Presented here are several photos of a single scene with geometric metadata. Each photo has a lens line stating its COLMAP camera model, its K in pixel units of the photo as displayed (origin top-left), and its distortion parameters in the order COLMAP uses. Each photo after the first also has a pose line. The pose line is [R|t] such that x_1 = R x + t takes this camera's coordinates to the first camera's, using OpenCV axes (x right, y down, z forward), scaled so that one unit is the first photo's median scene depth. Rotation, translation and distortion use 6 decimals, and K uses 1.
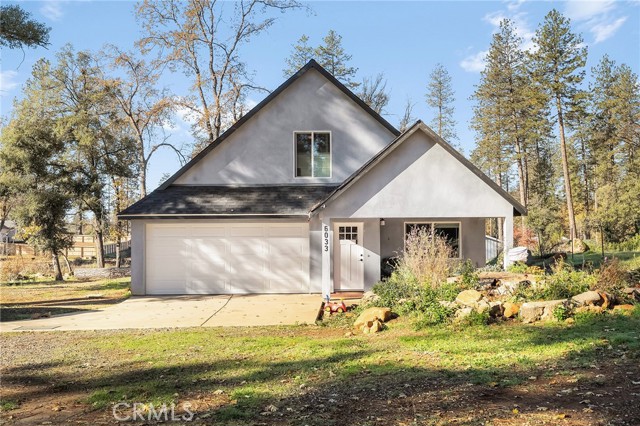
lens RADIAL K [[644.3, 0, 320.0], [0, 644.3, 213.0], [0, 0, 1]] dist [0.009589, 0.012088]
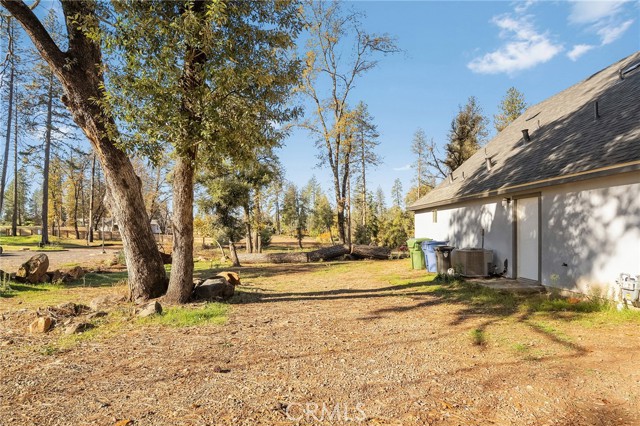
lens RADIAL K [[351.9, 0, 321.7], [0, 351.9, 227.9], [0, 0, 1]] dist [0.001153, 0.000264]
pose [[0.999612, 0.012114, 0.025097, -0.557277], [-0.012591, 0.999742, 0.018925, 0.059290], [-0.024861, -0.019234, 0.999506, 0.826825]]
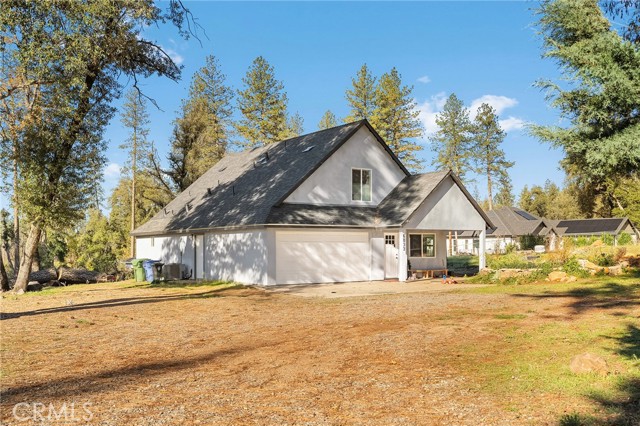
lens RADIAL K [[650.3, 0, 319.8], [0, 650.3, 244.3], [0, 0, 1]] dist [0.003187, 0.003669]
pose [[0.839152, 0.007834, 0.543841, -0.879655], [-0.016236, 0.999811, 0.010650, 0.027855], [-0.543655, -0.017766, 0.839121, -0.165235]]
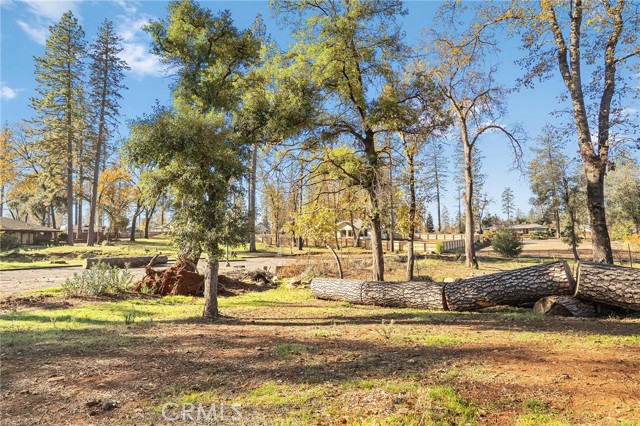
lens RADIAL K [[414.1, 0, 320.0], [0, 414.1, 213.0], [0, 0, 1]] dist [-0.000536, -0.000144]
pose [[0.786436, -0.044402, -0.616074, -0.329003], [0.031948, 0.999002, -0.031217, 0.088259], [0.616845, 0.004868, 0.787069, 1.615324]]
